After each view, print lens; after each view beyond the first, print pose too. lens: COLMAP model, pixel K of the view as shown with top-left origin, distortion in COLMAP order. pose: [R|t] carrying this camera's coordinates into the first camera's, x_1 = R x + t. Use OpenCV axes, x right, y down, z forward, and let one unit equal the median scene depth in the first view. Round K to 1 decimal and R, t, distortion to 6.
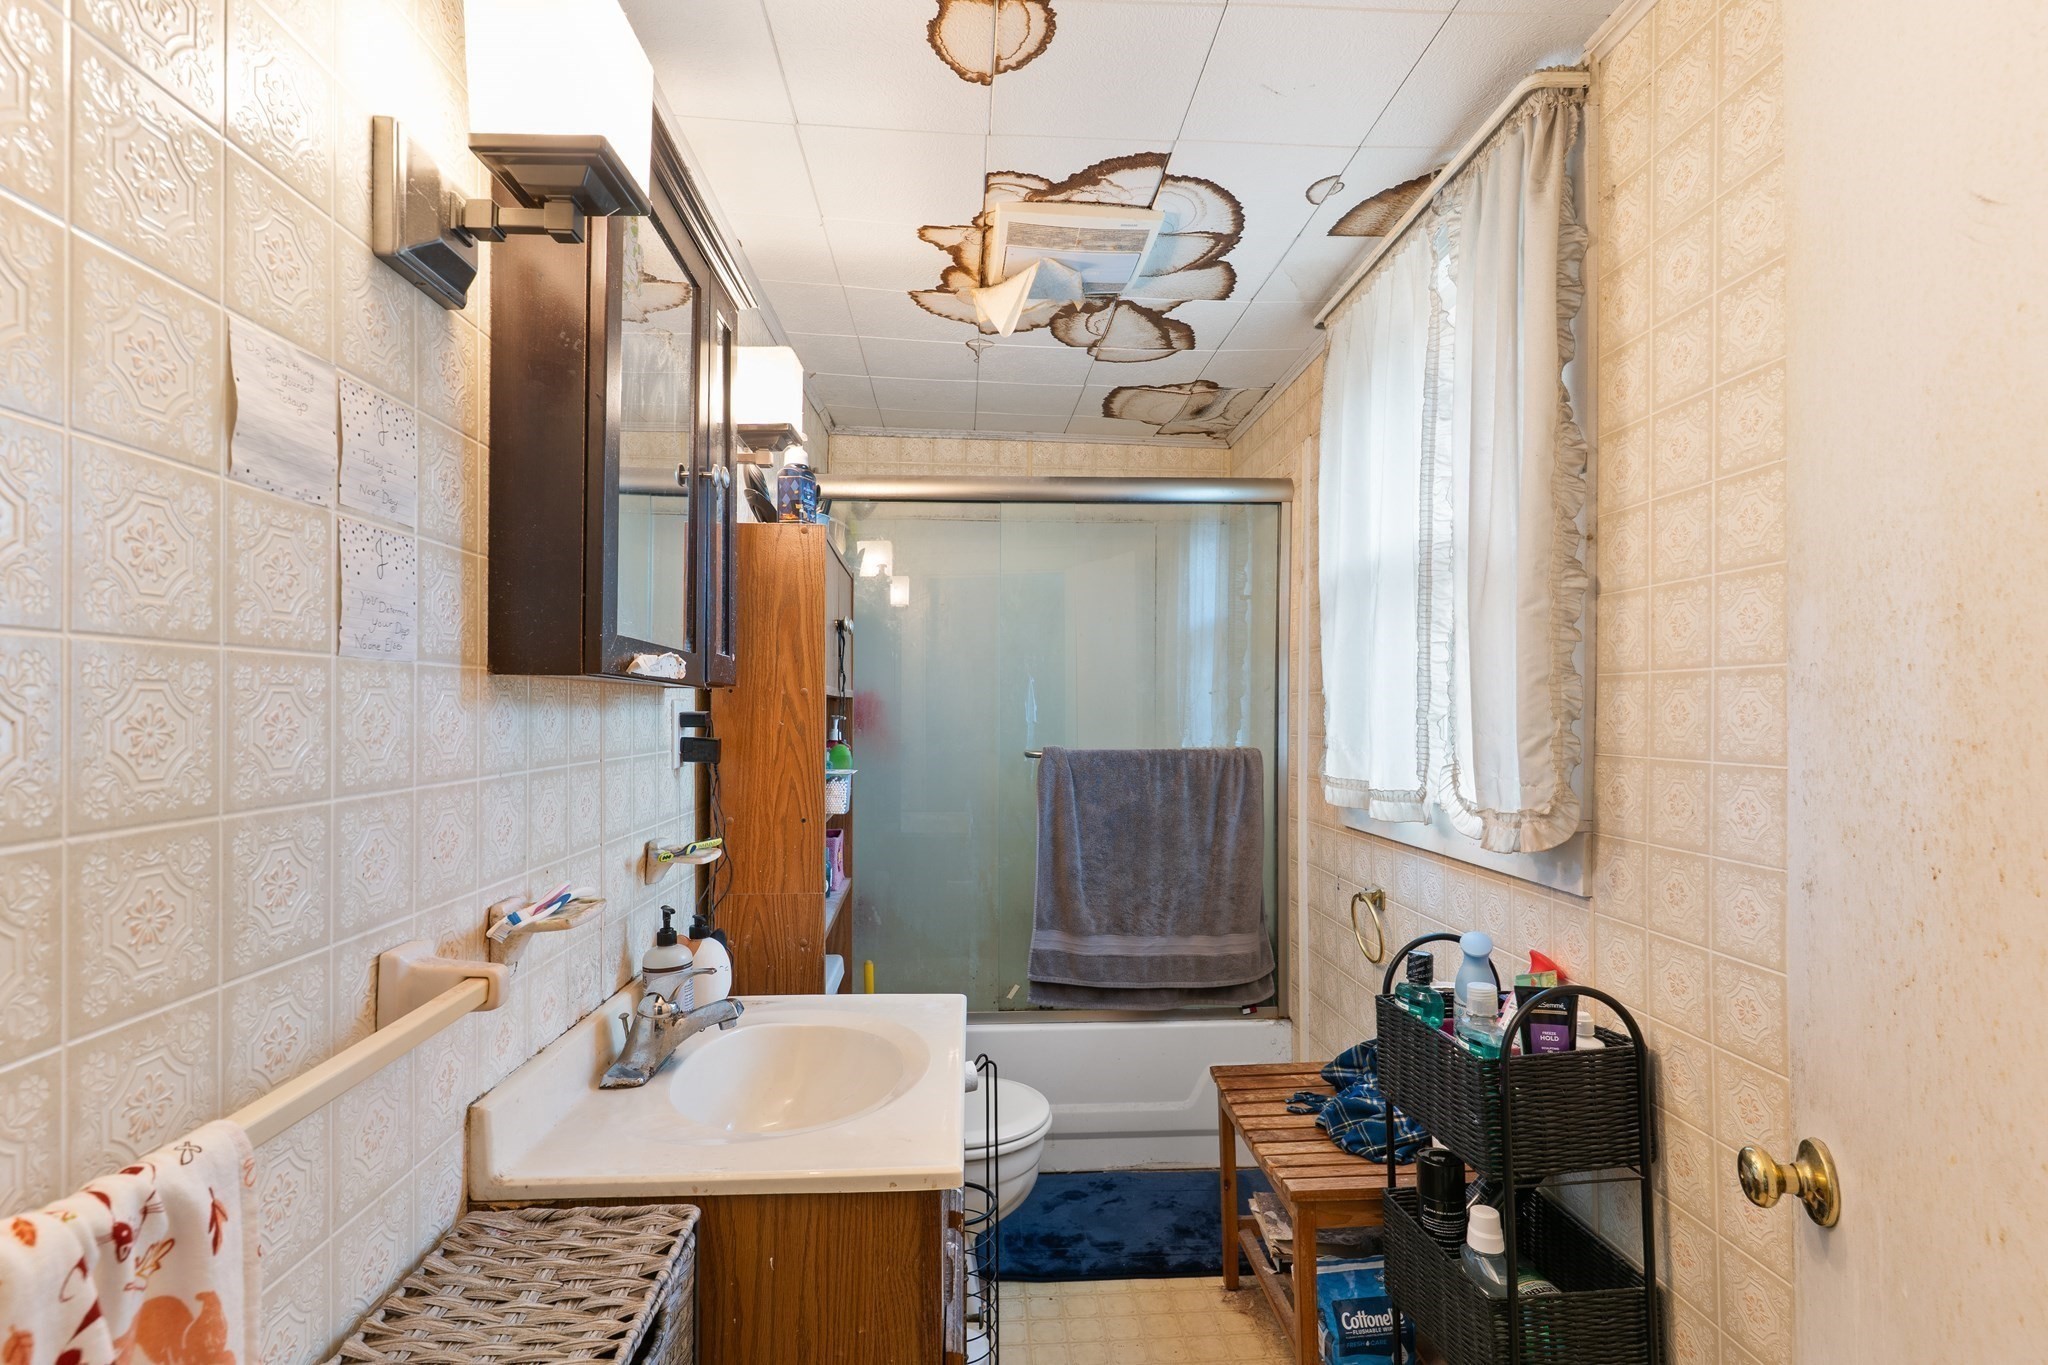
lens RADIAL K [[1006.7, 0, 1019.7], [0, 1006.7, 677.7], [0, 0, 1]] dist [0.003474, 0.000688]
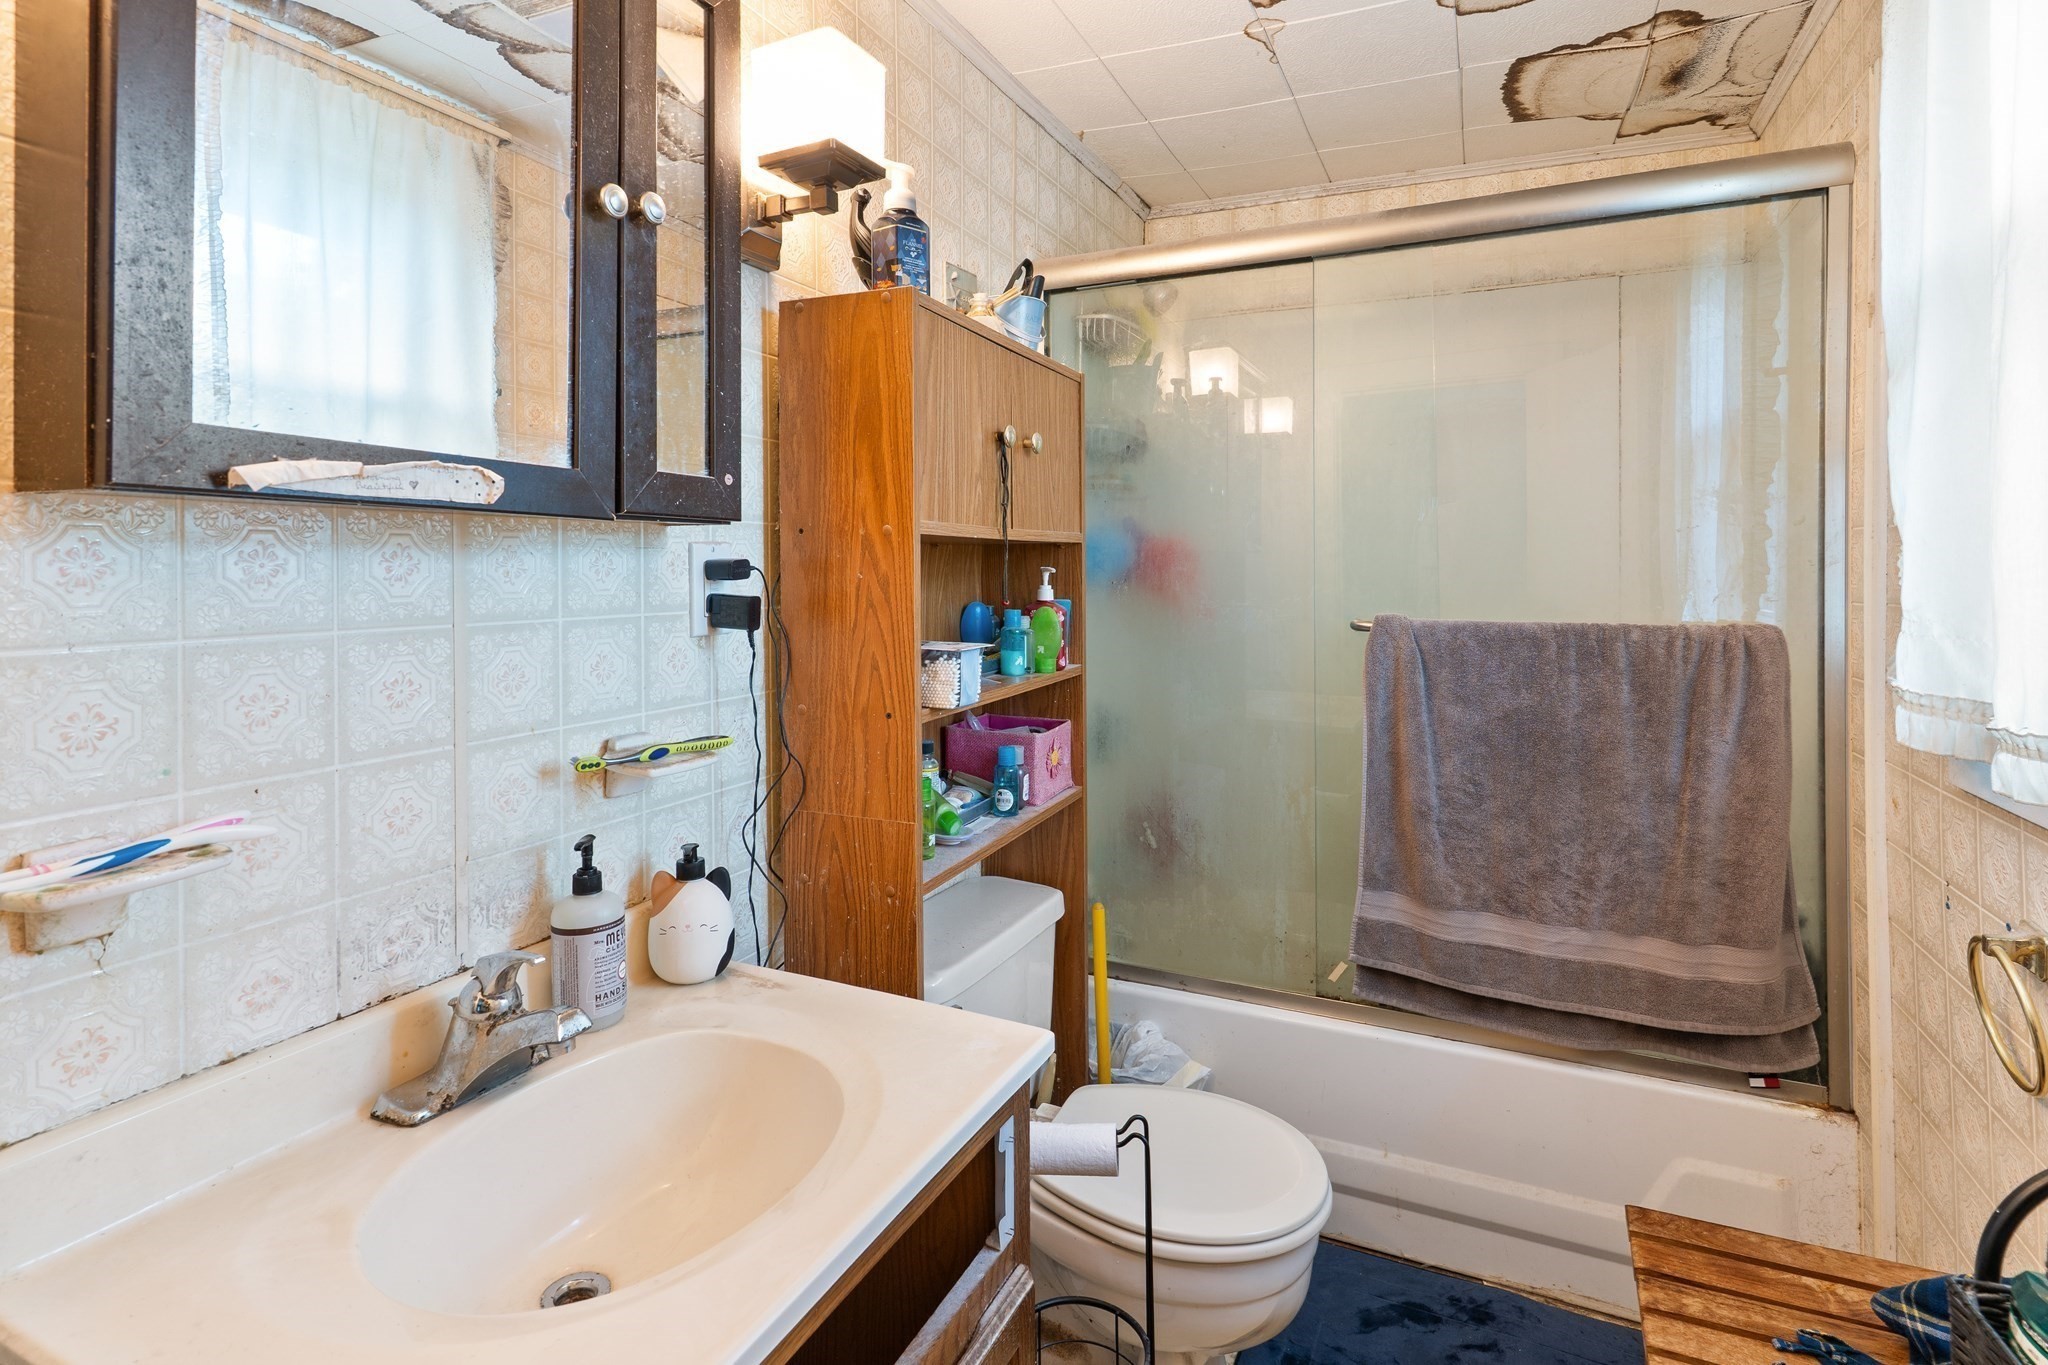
lens RADIAL K [[1028.6, 0, 1023.2], [0, 1028.6, 547.6], [0, 0, 1]] dist [0.005964, 0.000065]
pose [[0.879374, -0.008209, -0.476060, 0.142944], [0.011351, 0.999929, 0.003725, 0.018871], [0.475996, -0.008679, 0.879405, 0.290026]]
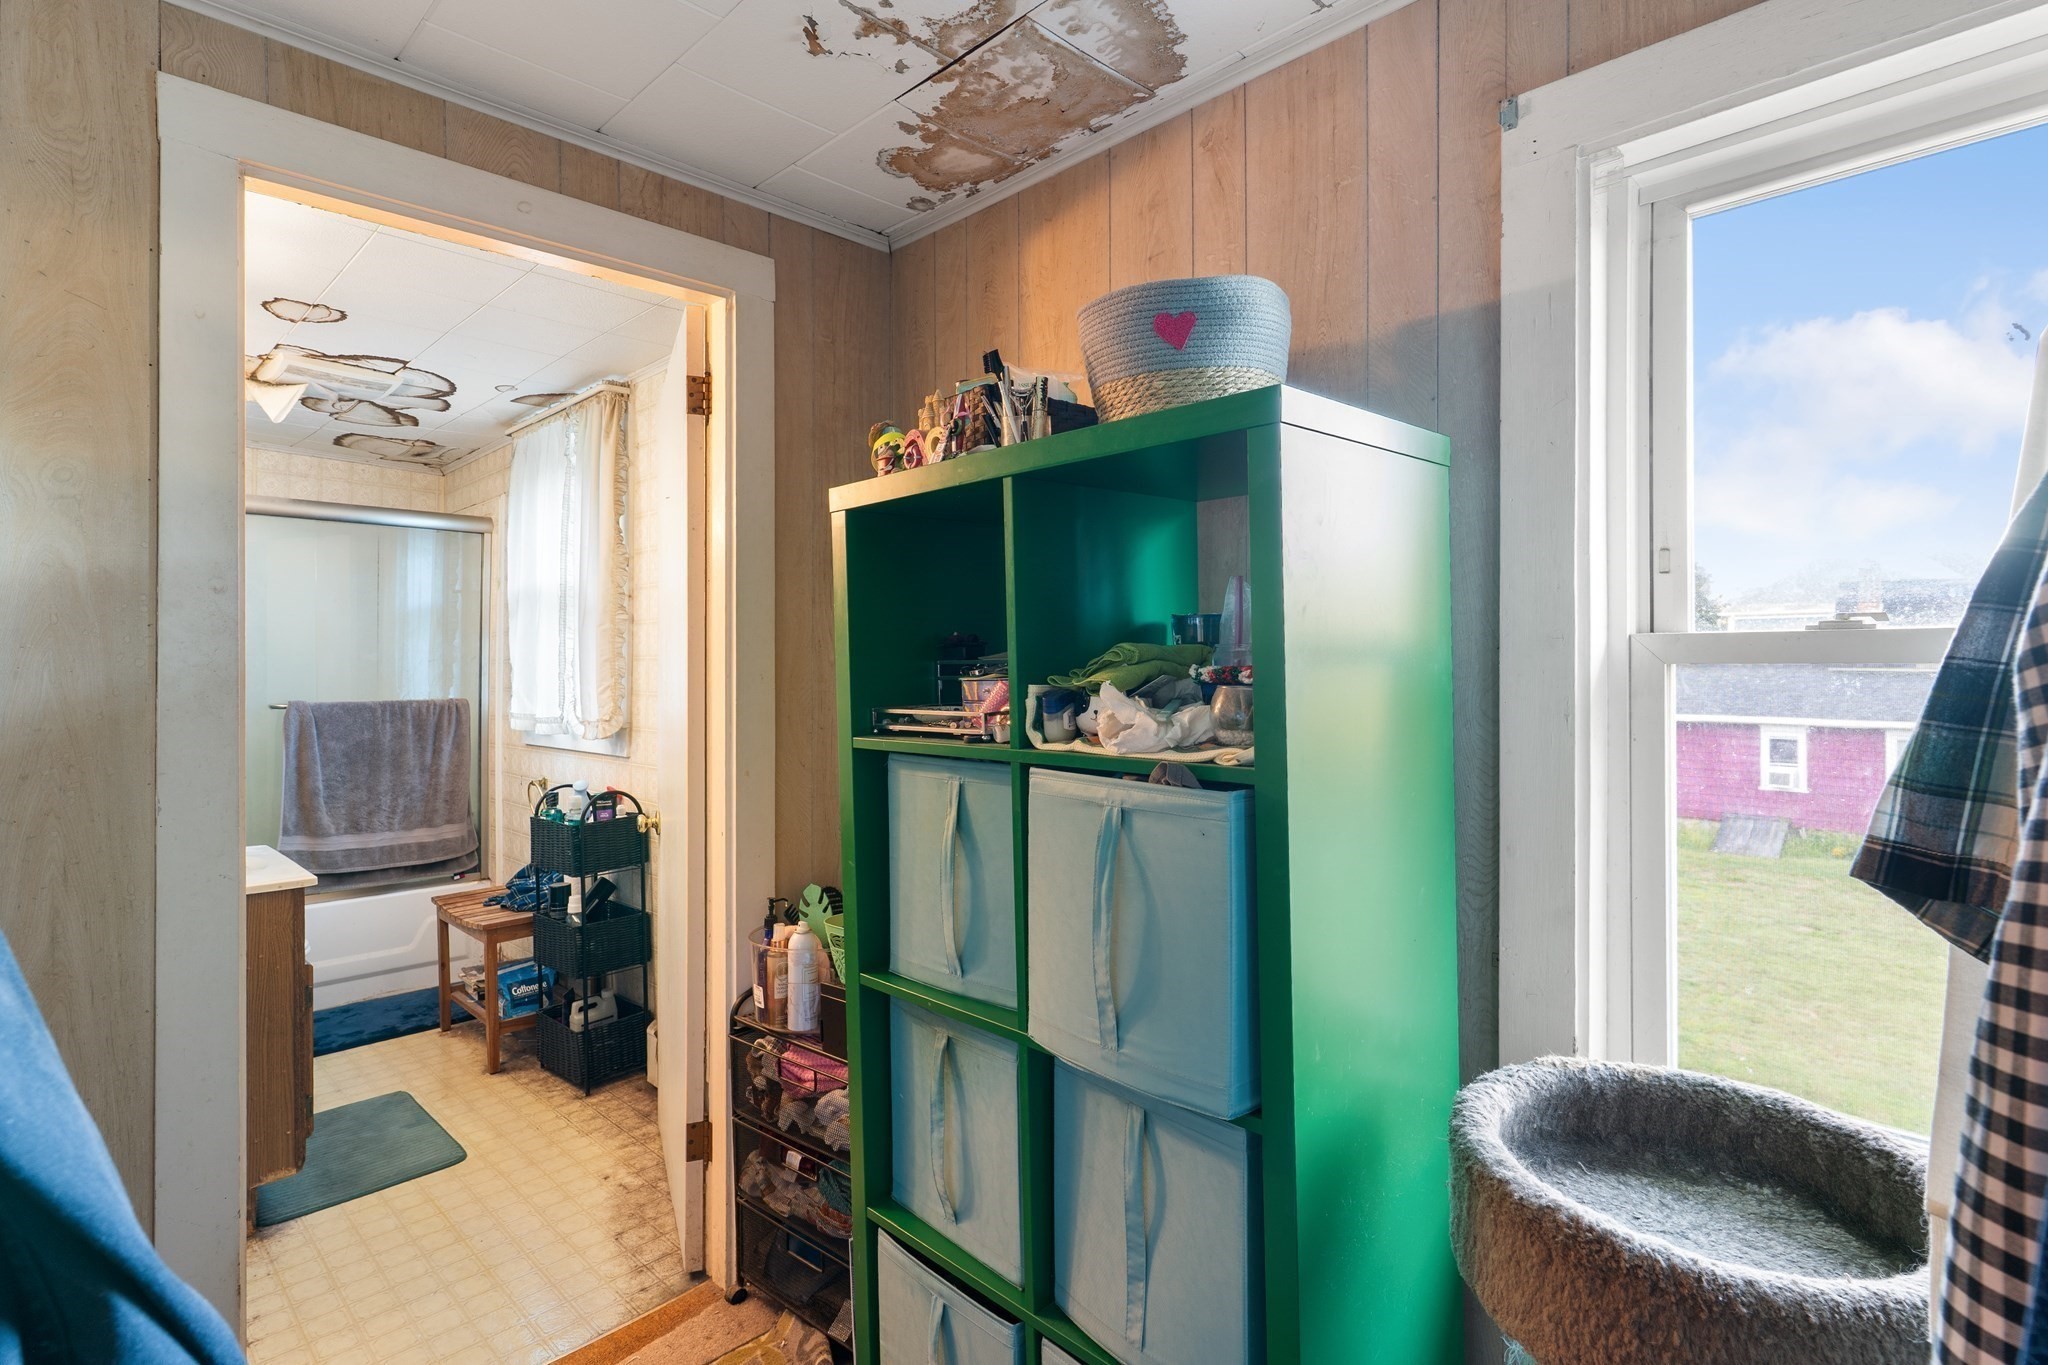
lens RADIAL K [[1006.7, 0, 1019.7], [0, 1006.7, 677.7], [0, 0, 1]] dist [0.003474, 0.000688]
pose [[0.745179, -0.006421, 0.666833, -0.146017], [-0.020359, 0.999268, 0.032374, -0.025391], [-0.666553, -0.037700, 0.744504, -0.649605]]
